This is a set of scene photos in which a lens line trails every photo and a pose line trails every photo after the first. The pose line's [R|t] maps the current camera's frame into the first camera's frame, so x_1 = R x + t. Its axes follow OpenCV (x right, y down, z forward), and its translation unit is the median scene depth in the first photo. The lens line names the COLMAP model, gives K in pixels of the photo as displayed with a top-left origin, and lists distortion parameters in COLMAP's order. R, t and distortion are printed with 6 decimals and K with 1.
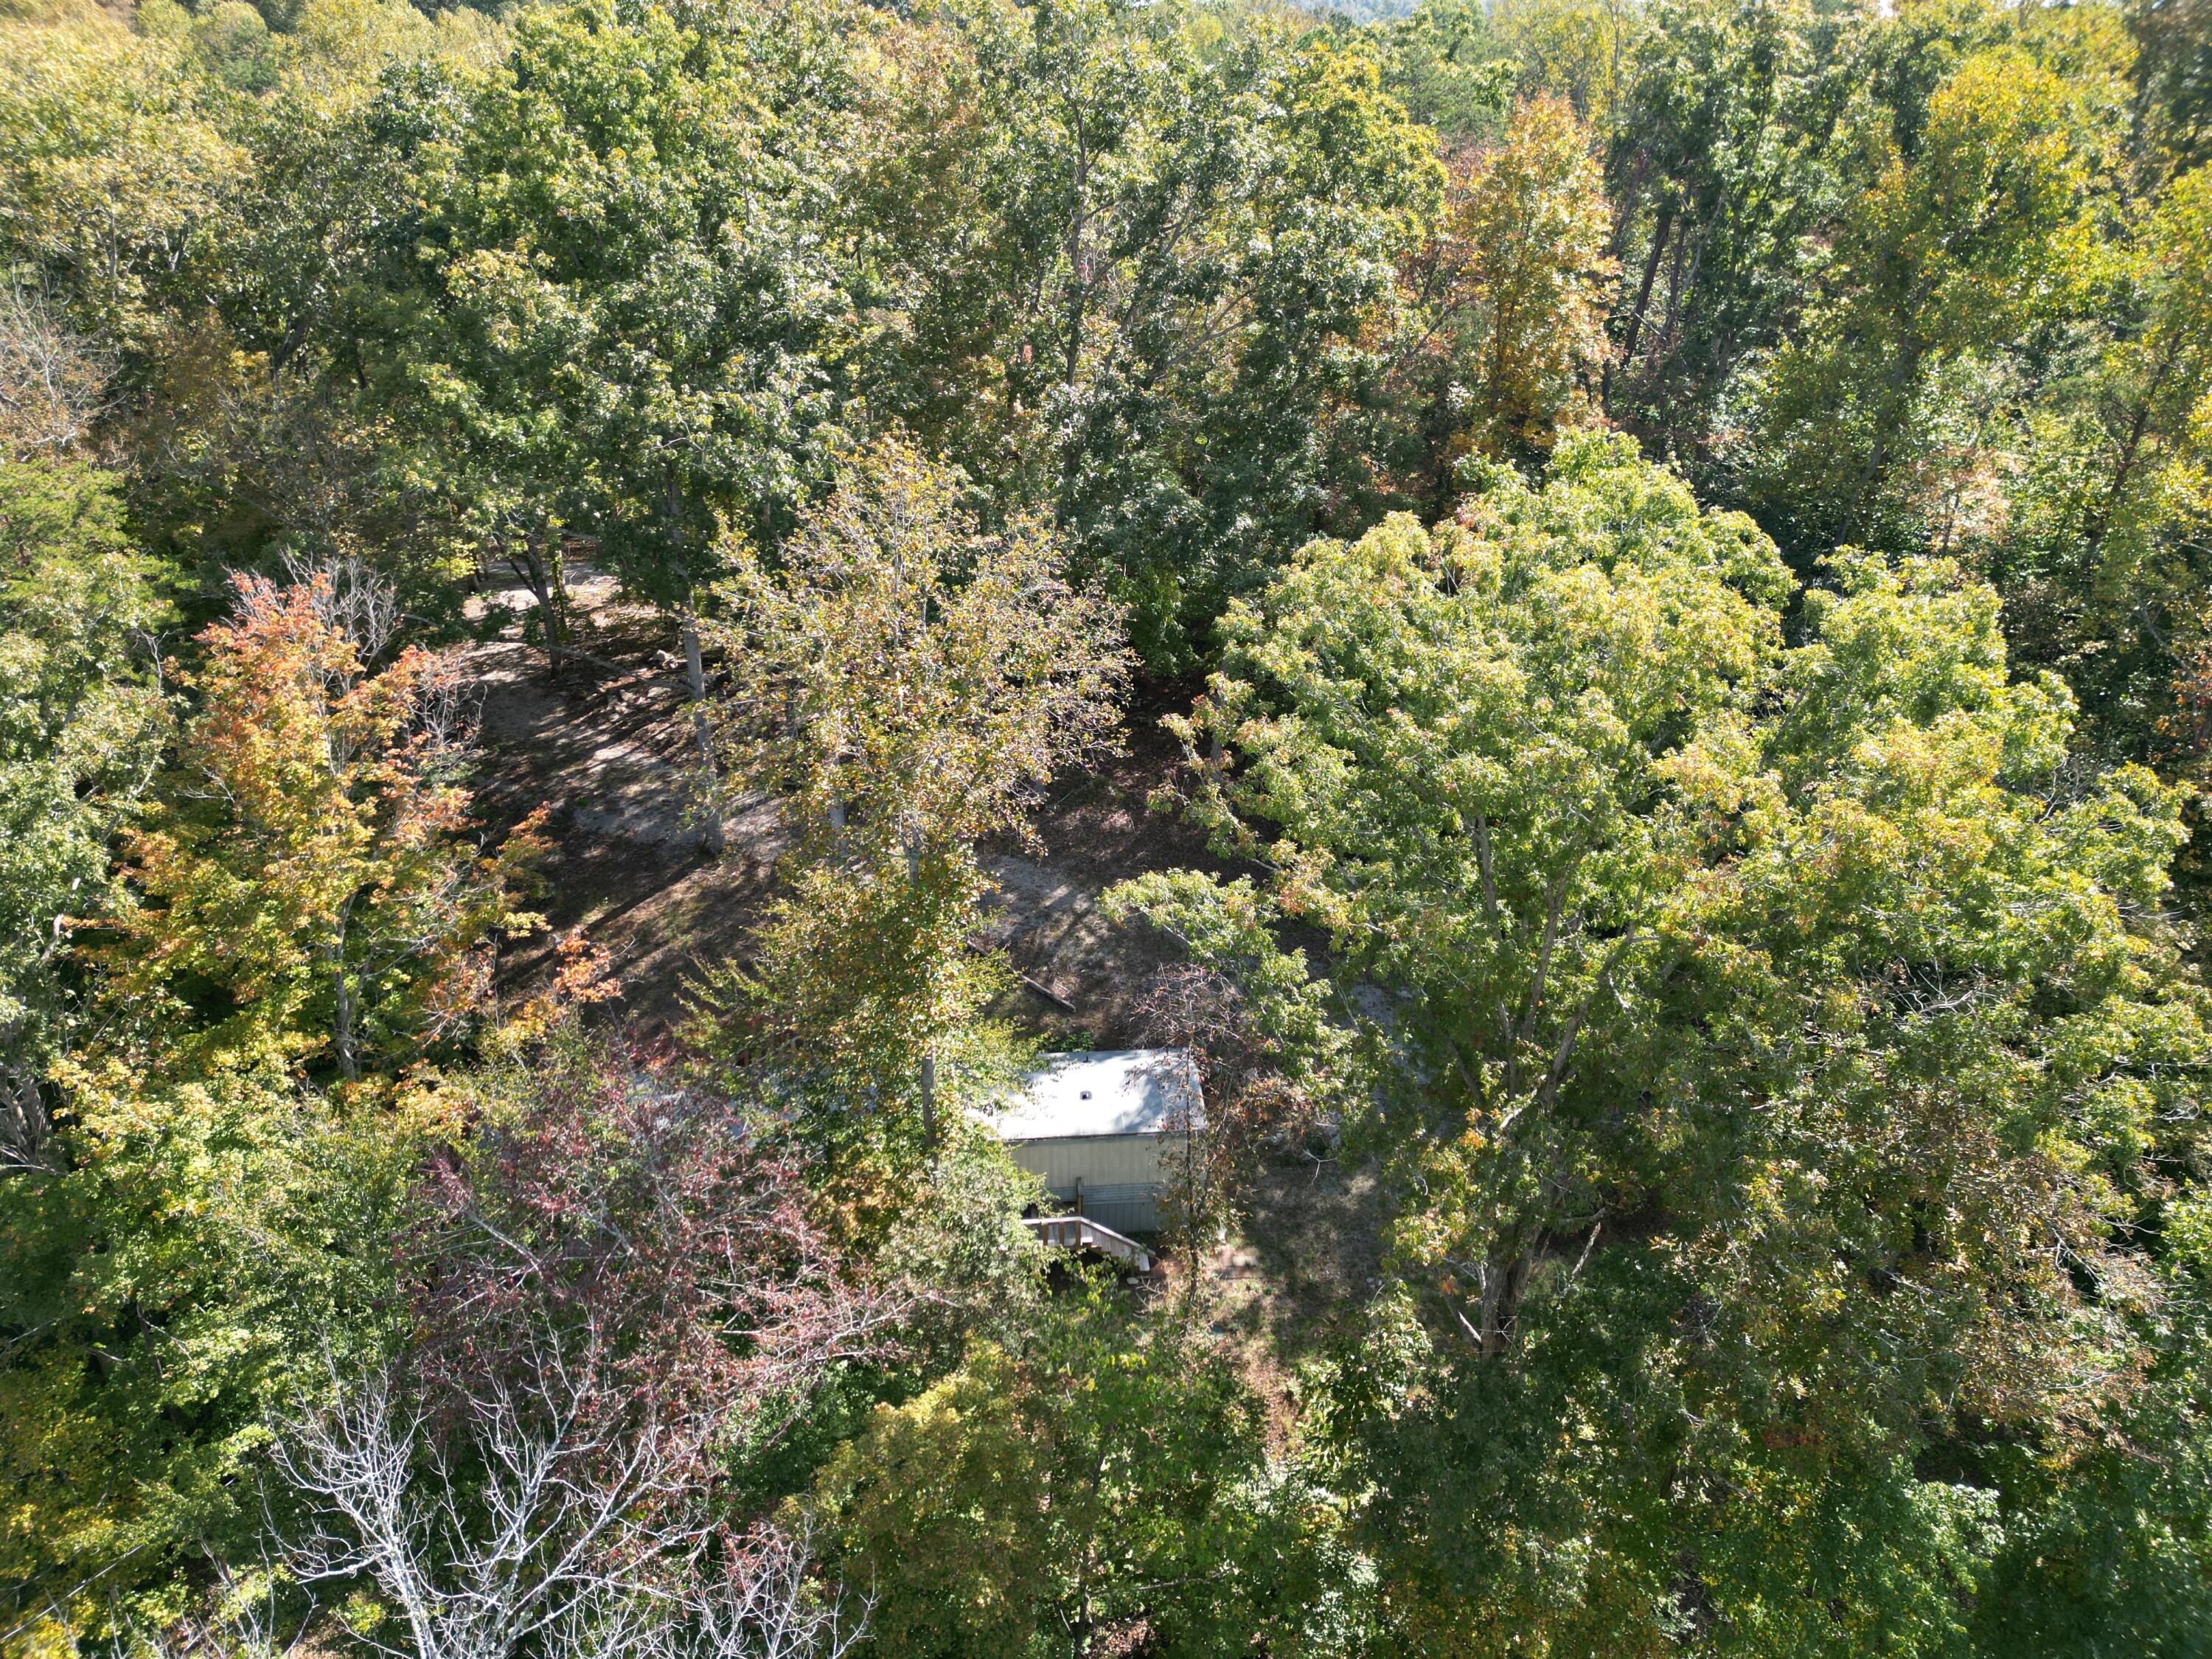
lens RADIAL K [[1599.9, 0, 1106.0], [0, 1599.9, 829.5], [0, 0, 1]] dist [0.057198, 0.003430]
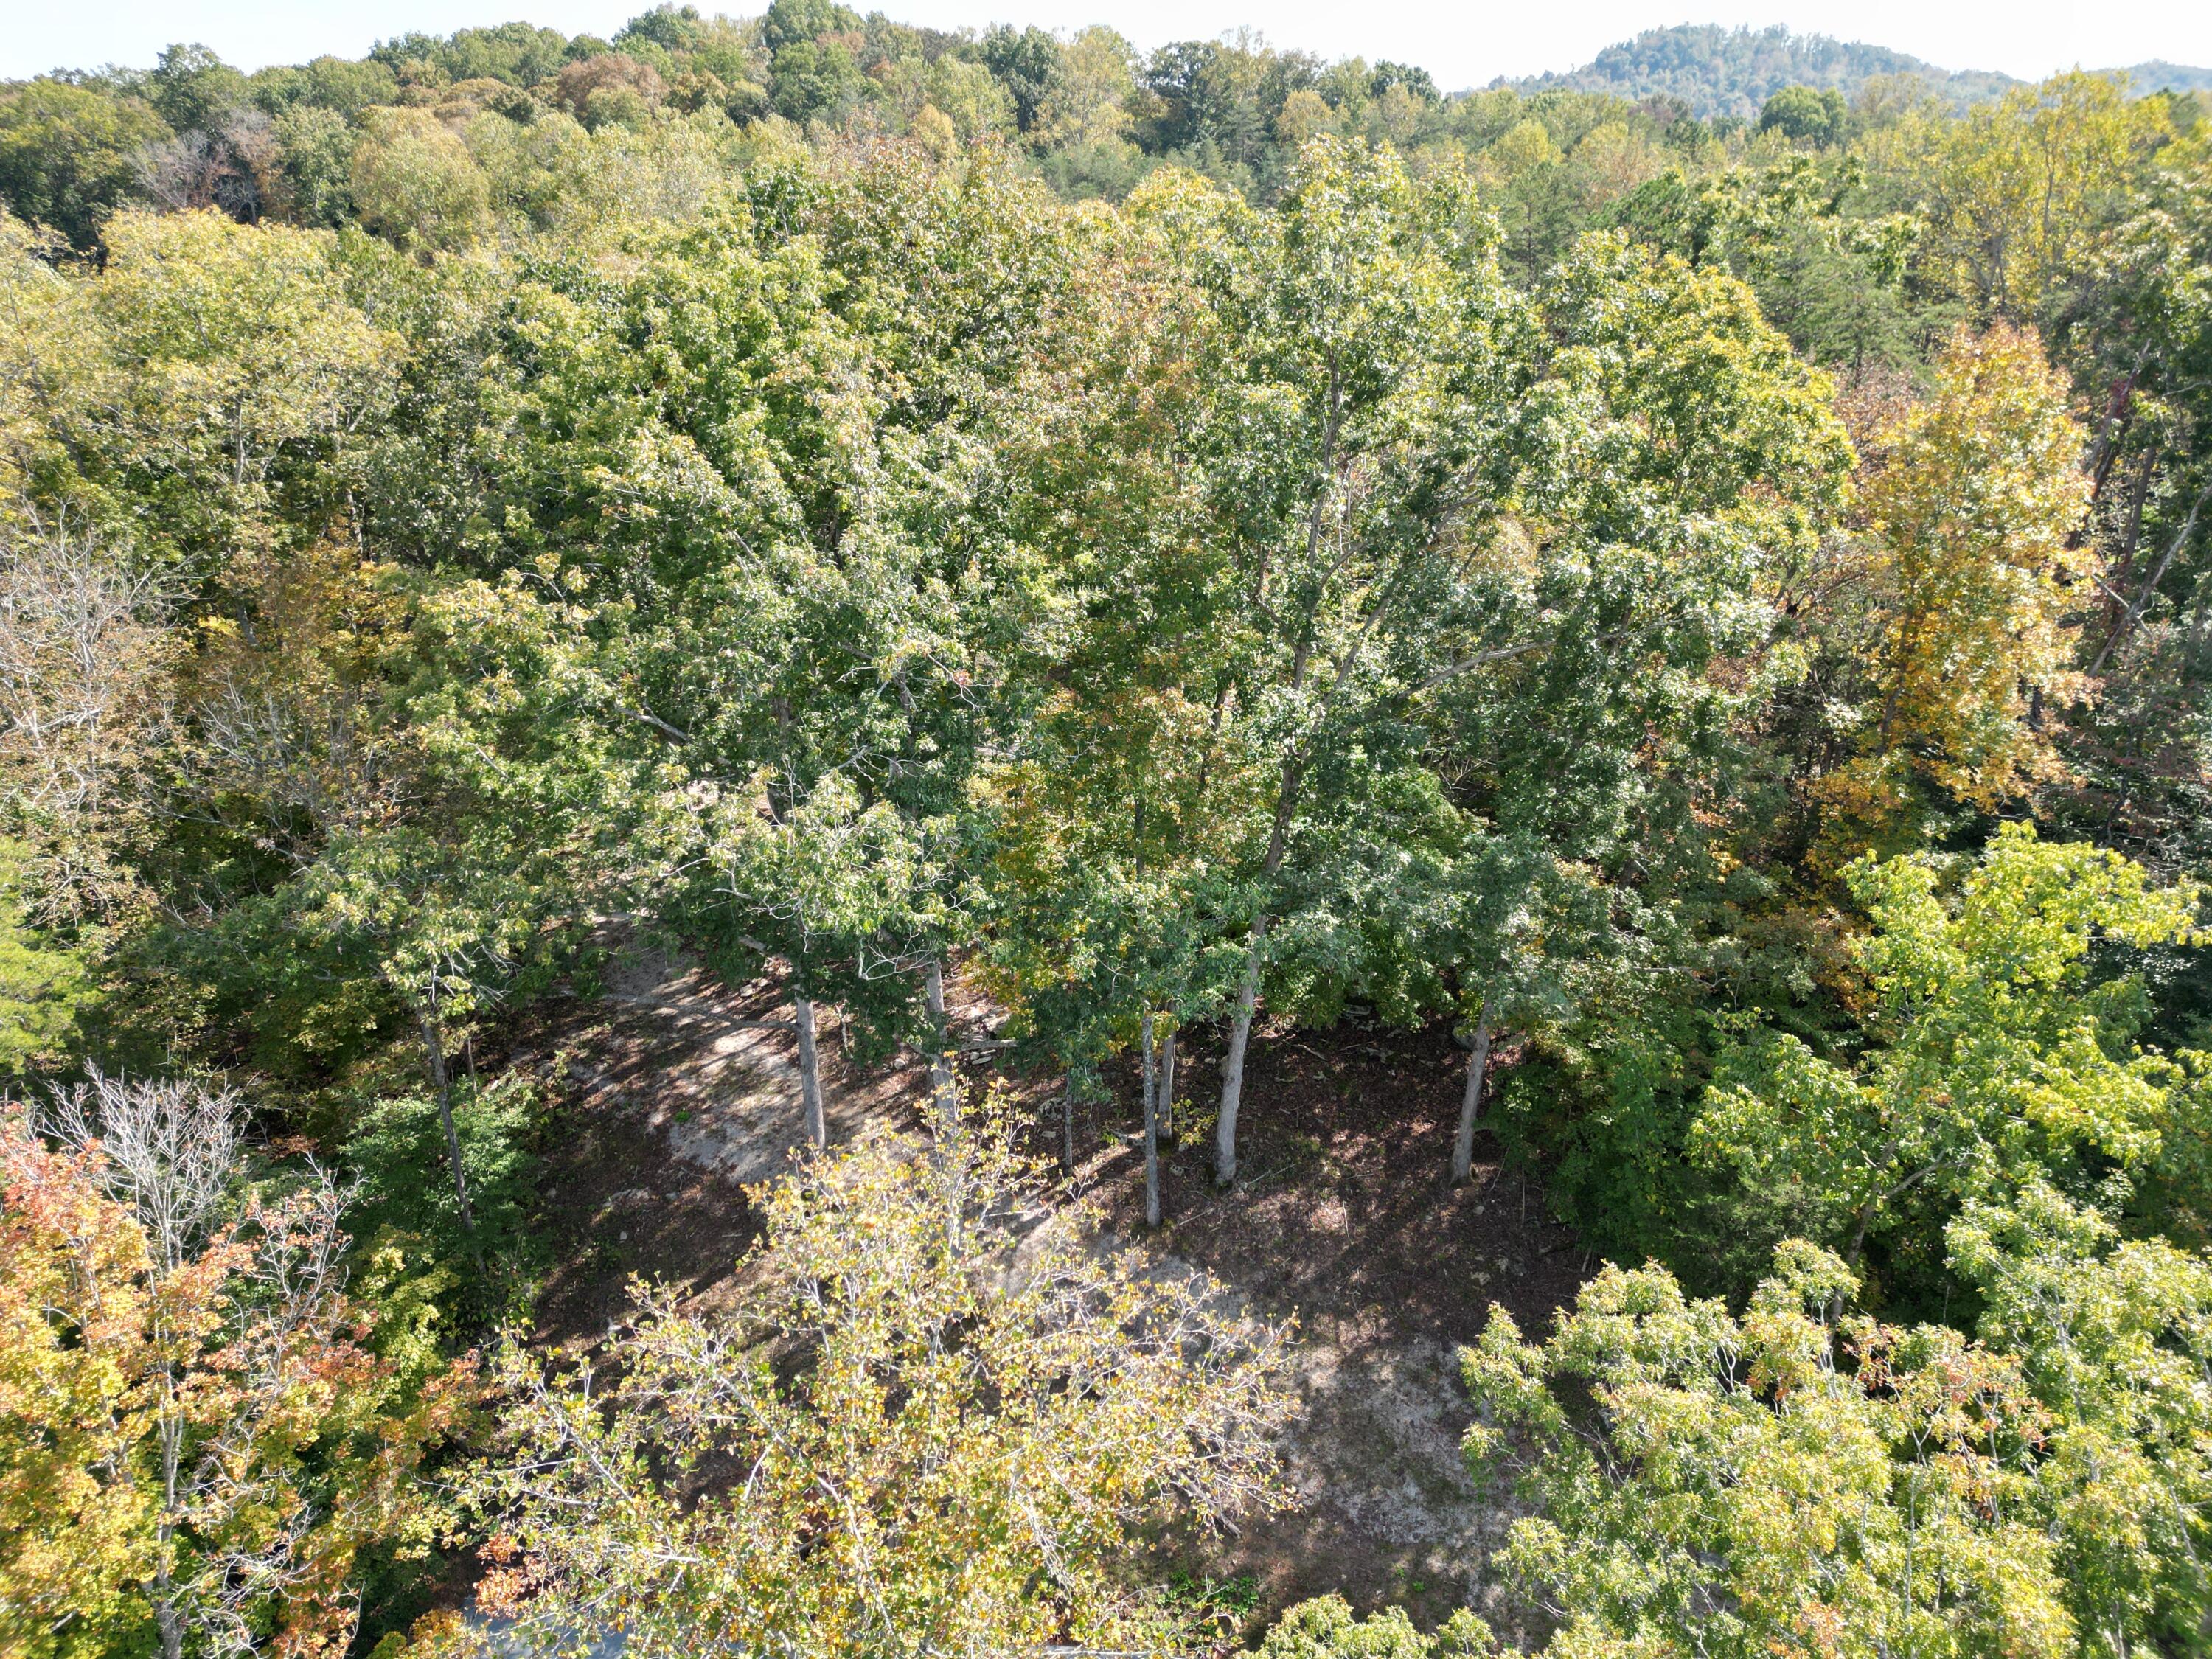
lens RADIAL K [[1599.9, 0, 1106.0], [0, 1599.9, 829.5], [0, 0, 1]] dist [0.057198, 0.003430]
pose [[0.983051, 0.077427, -0.166180, 0.018891], [-0.084327, 0.995828, -0.034864, -0.185228], [0.162788, 0.048287, 0.985479, 0.249880]]
